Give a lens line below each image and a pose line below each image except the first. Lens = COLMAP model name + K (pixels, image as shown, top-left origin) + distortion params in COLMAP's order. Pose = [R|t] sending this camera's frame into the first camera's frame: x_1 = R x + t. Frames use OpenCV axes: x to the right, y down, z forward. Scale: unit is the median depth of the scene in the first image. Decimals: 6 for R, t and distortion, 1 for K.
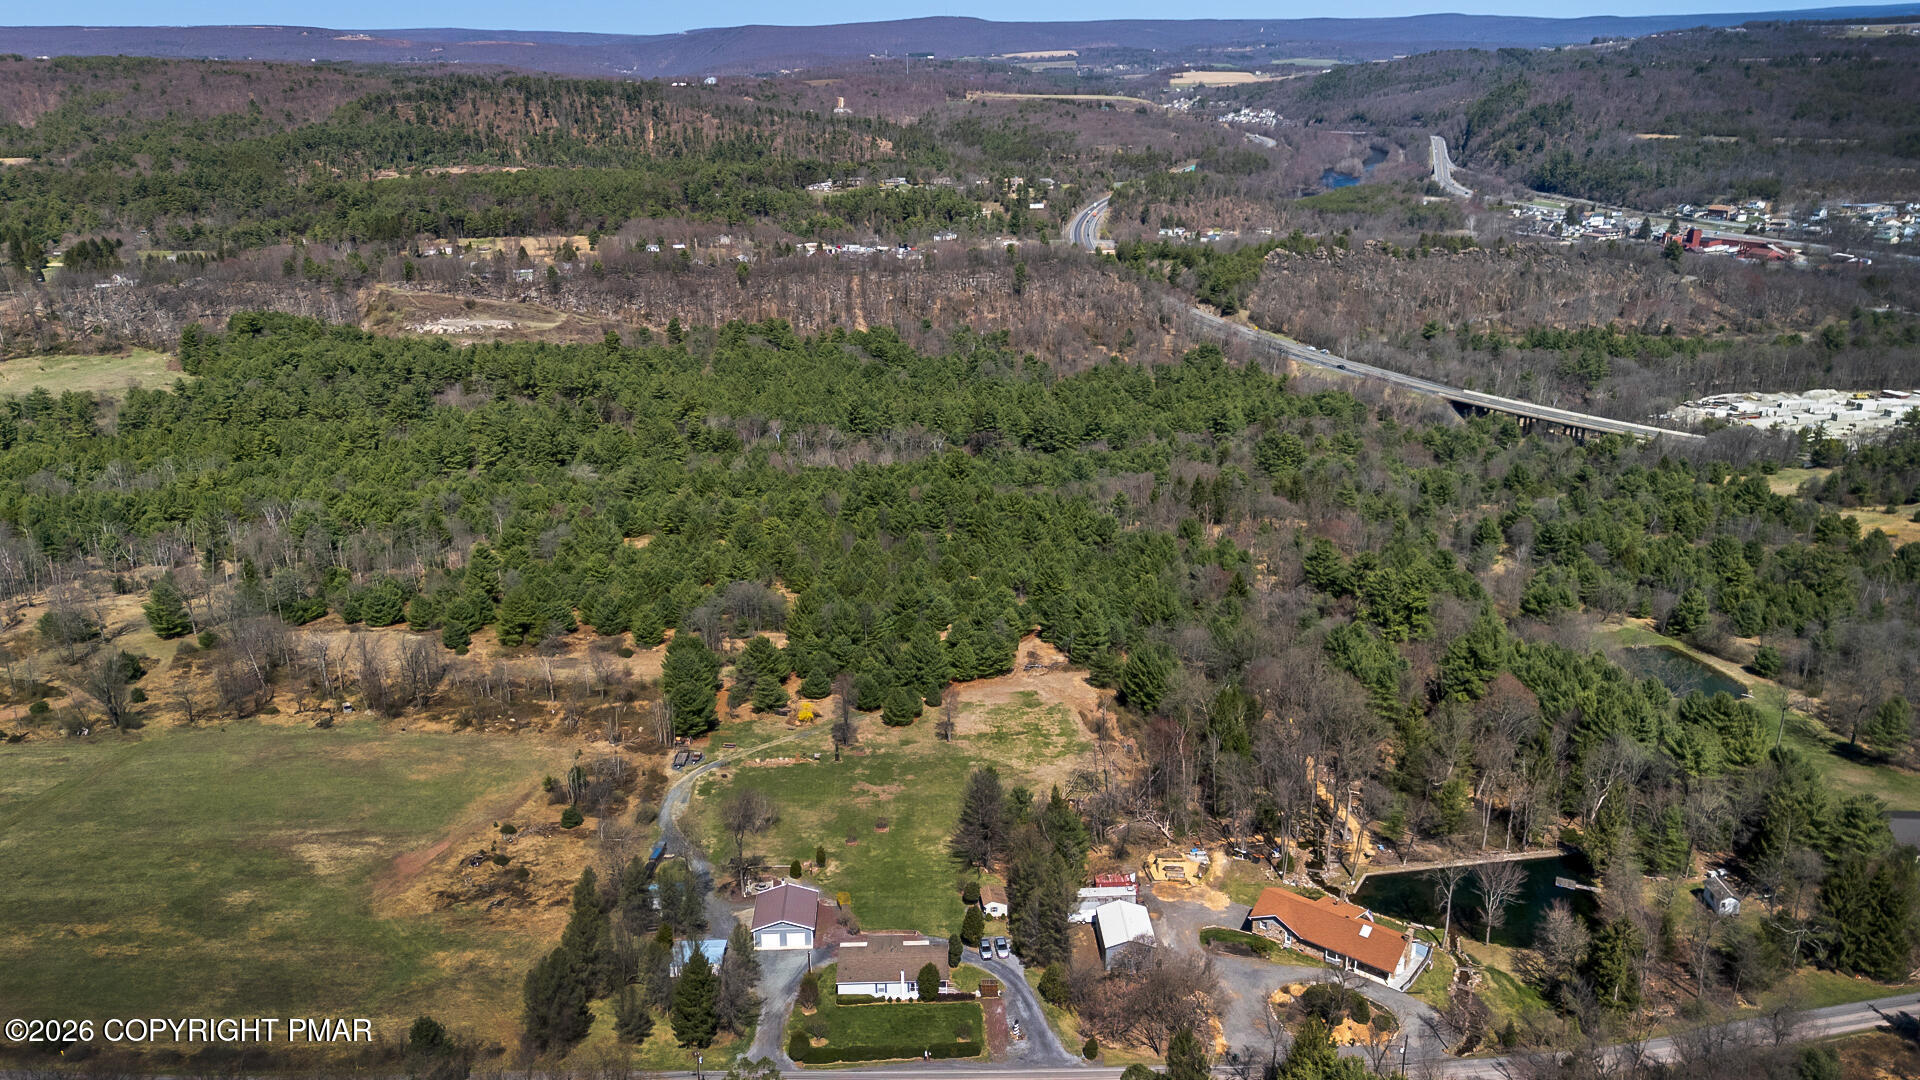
lens RADIAL K [[1416.7, 0, 960.0], [0, 1416.7, 540.0], [0, 0, 1]] dist [0.102672, -0.107100]
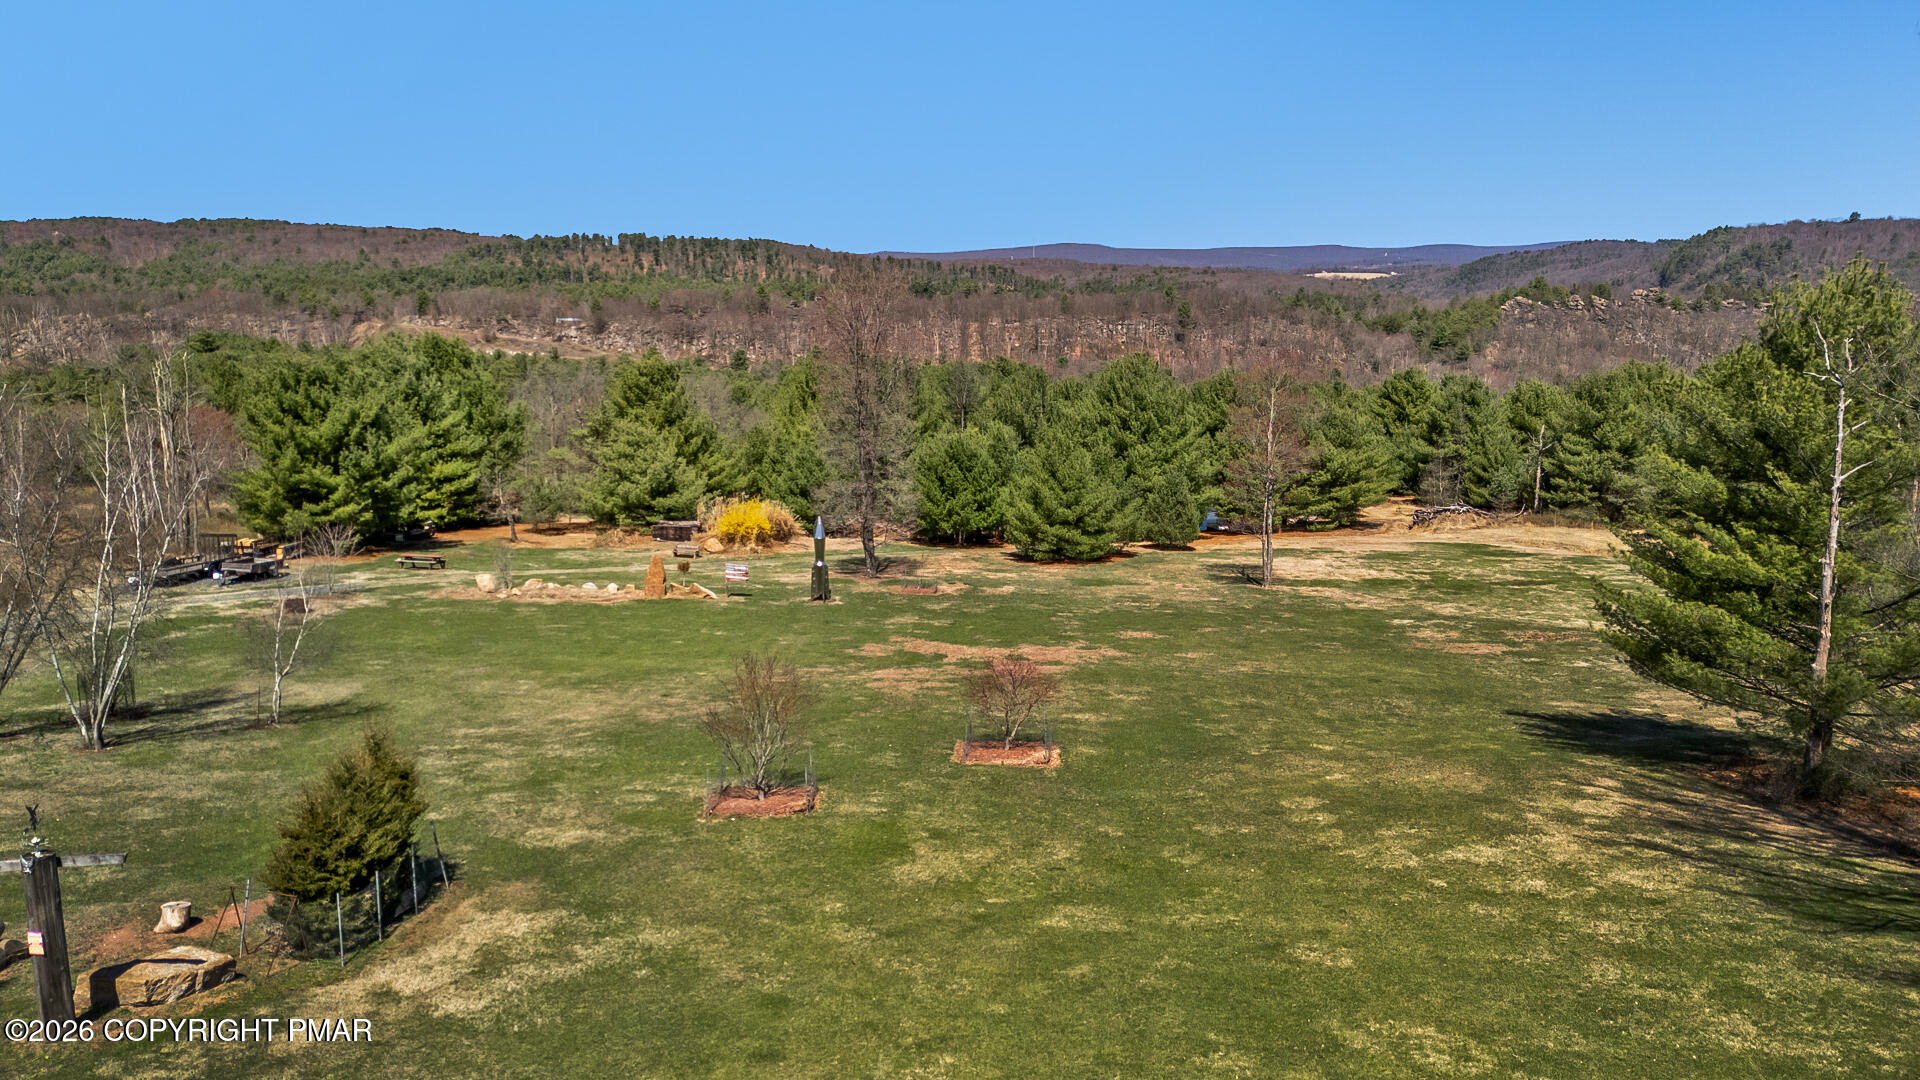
lens RADIAL K [[1407.3, 0, 954.6], [0, 1407.3, 541.8], [0, 0, 1]] dist [0.097414, -0.083048]
pose [[0.996135, 0.013180, -0.086840, -0.042083], [-0.026521, 0.987664, -0.154326, 0.177430], [0.083735, 0.156032, 0.984196, 0.747523]]
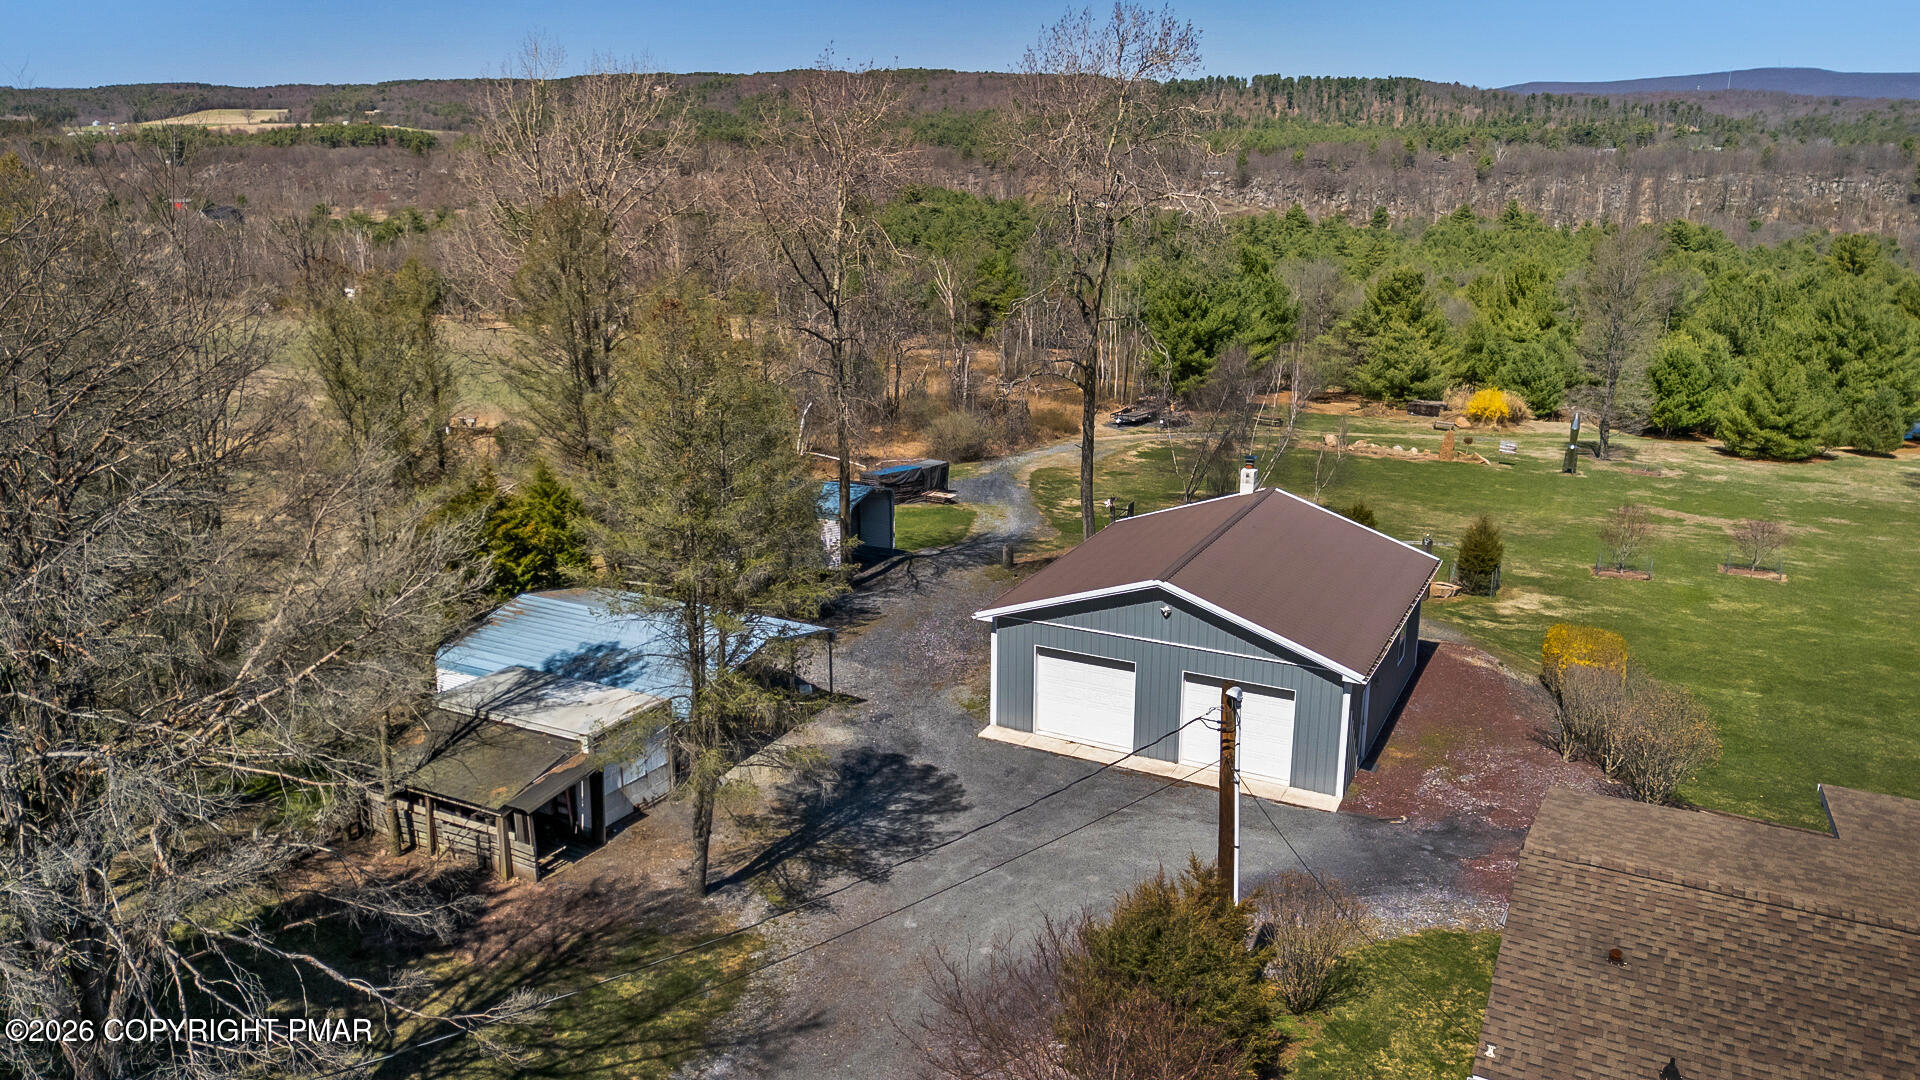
lens RADIAL K [[1407.3, 0, 954.6], [0, 1407.3, 541.8], [0, 0, 1]] dist [0.097414, -0.083048]
pose [[0.875465, 0.137007, -0.463454, -0.053407], [-0.159742, 0.987109, -0.009943, 0.193523], [0.456117, 0.082738, 0.886065, 0.618731]]
